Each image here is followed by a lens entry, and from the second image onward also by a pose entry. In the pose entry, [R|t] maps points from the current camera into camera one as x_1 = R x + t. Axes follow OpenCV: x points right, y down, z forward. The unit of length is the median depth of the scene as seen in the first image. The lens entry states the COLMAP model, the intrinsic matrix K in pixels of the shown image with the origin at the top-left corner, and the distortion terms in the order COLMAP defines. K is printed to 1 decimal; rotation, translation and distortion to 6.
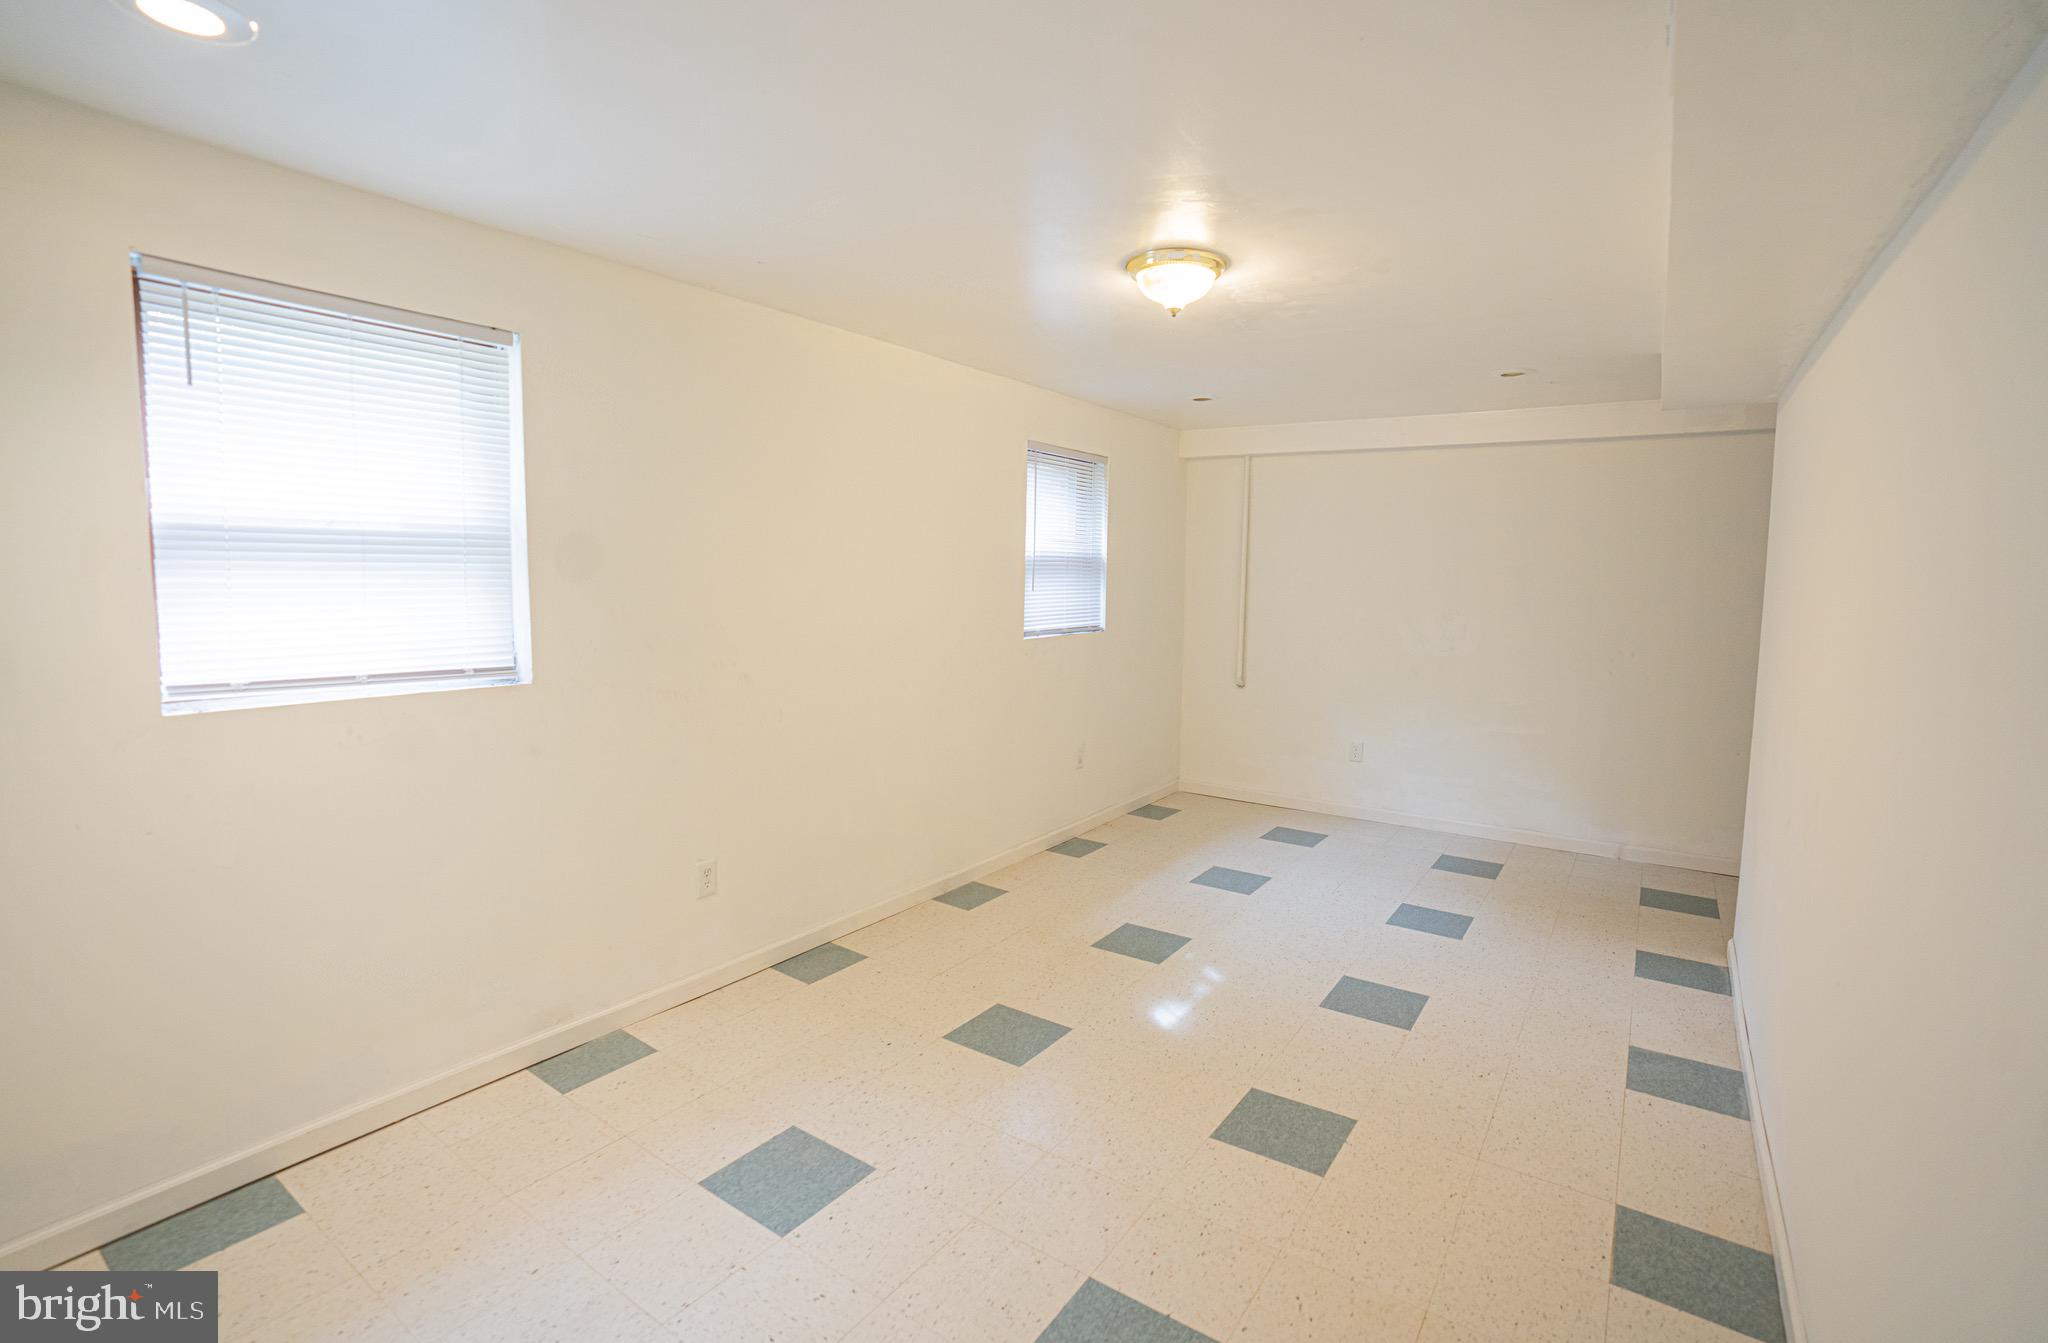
lens RADIAL K [[924.1, 0, 1024.0], [0, 924.1, 671.5], [0, 0, 1]] dist [-0.077140, -0.000037]
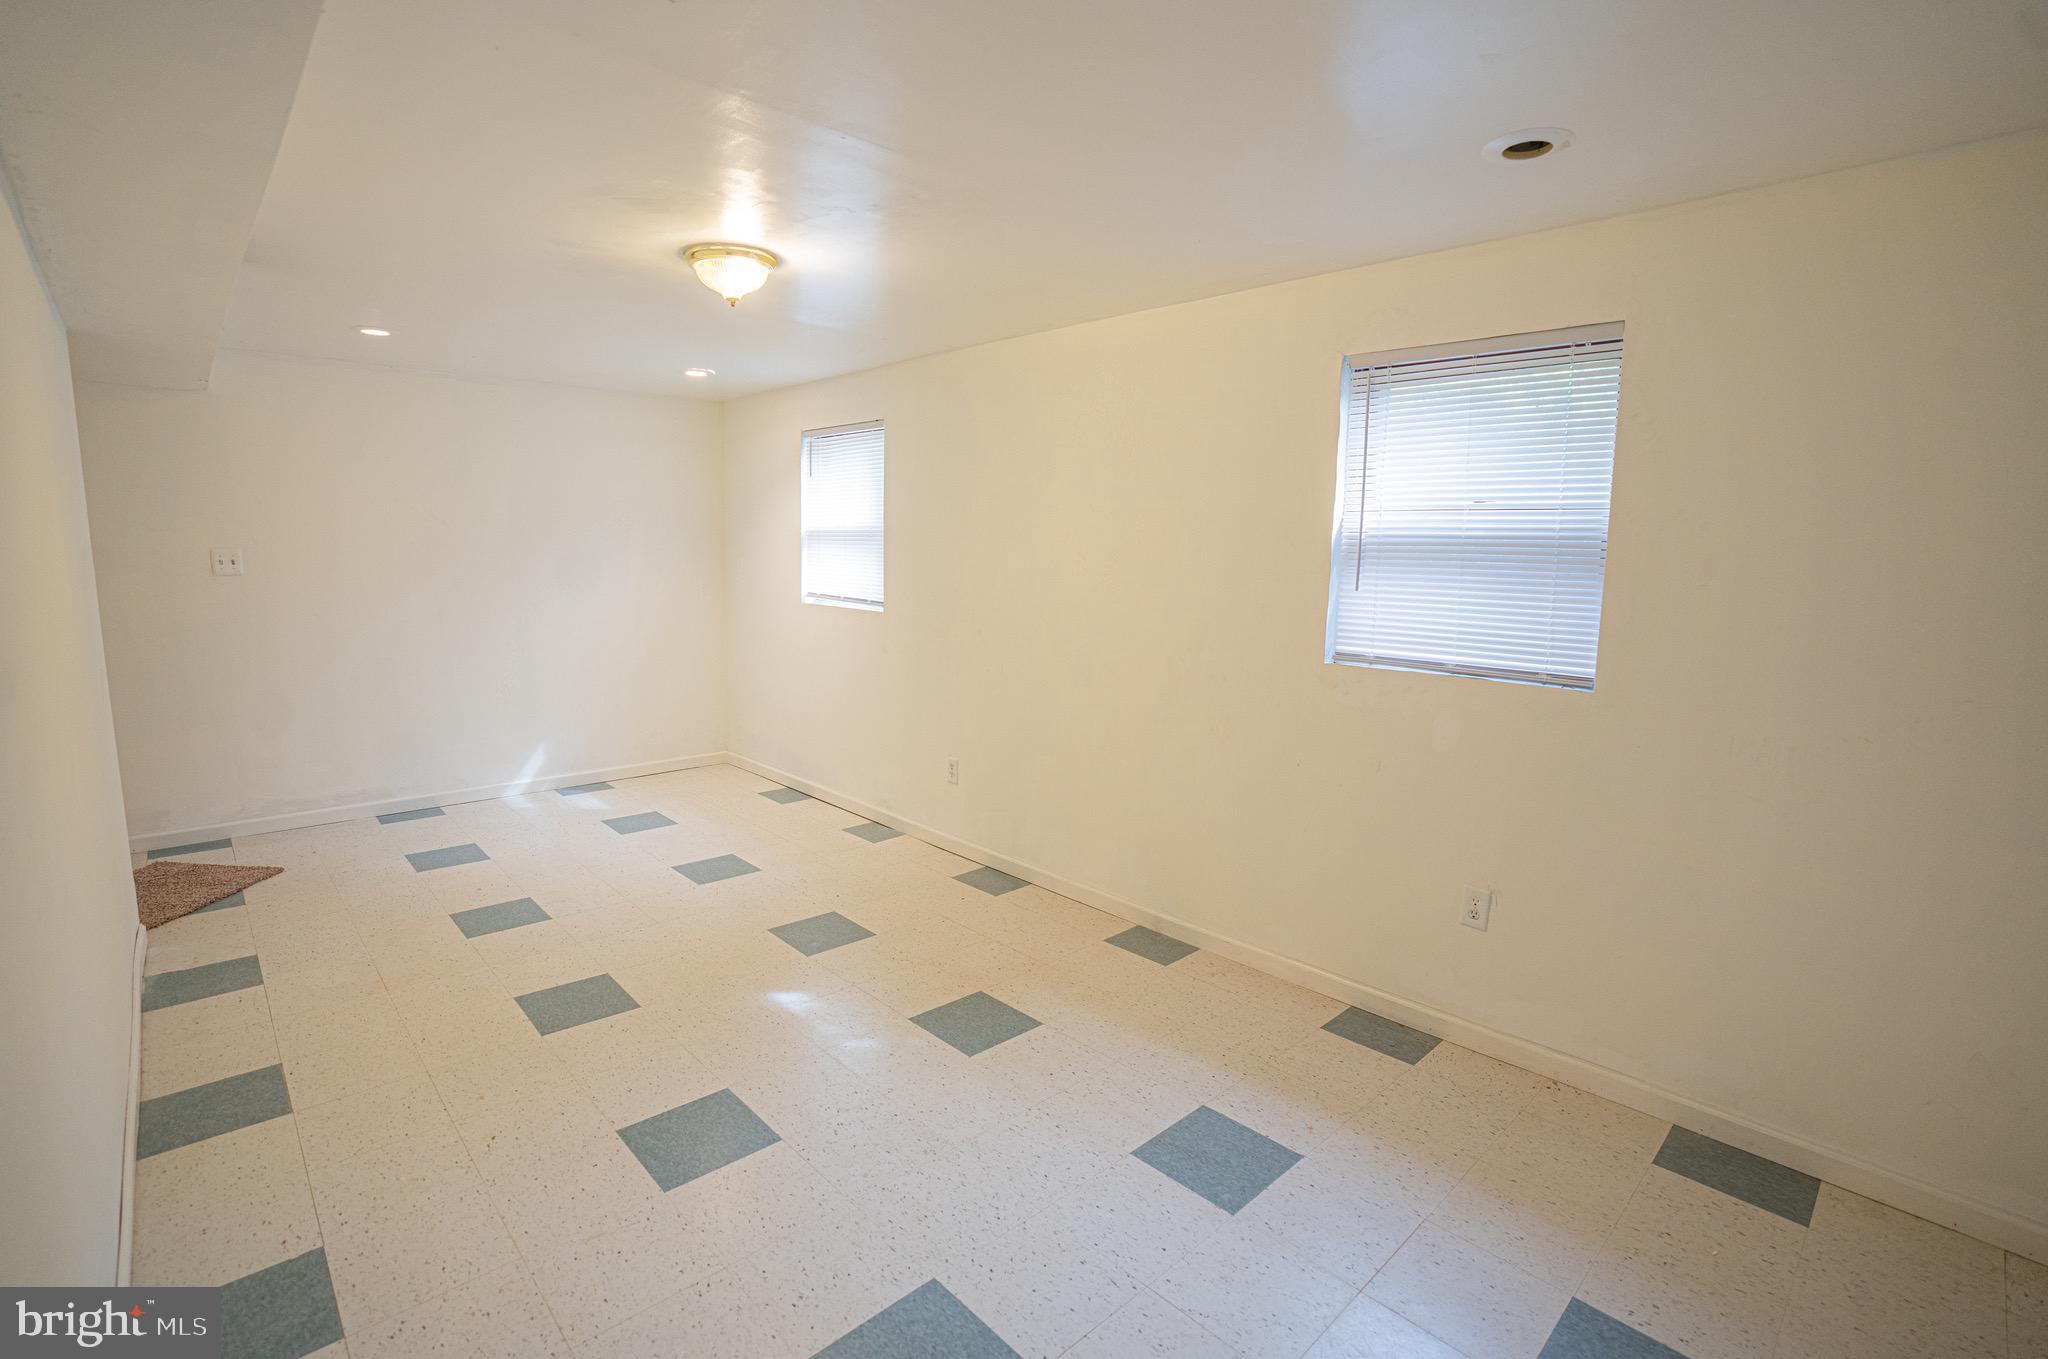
lens RADIAL K [[943.2, 0, 1024.0], [0, 943.2, 679.5], [0, 0, 1]] dist [-0.041960, 0.000184]
pose [[-0.204301, 0.121265, -0.971368, 1.062457], [-0.125916, 0.980799, 0.148926, -0.146477], [0.970776, 0.152736, -0.185109, 1.395705]]
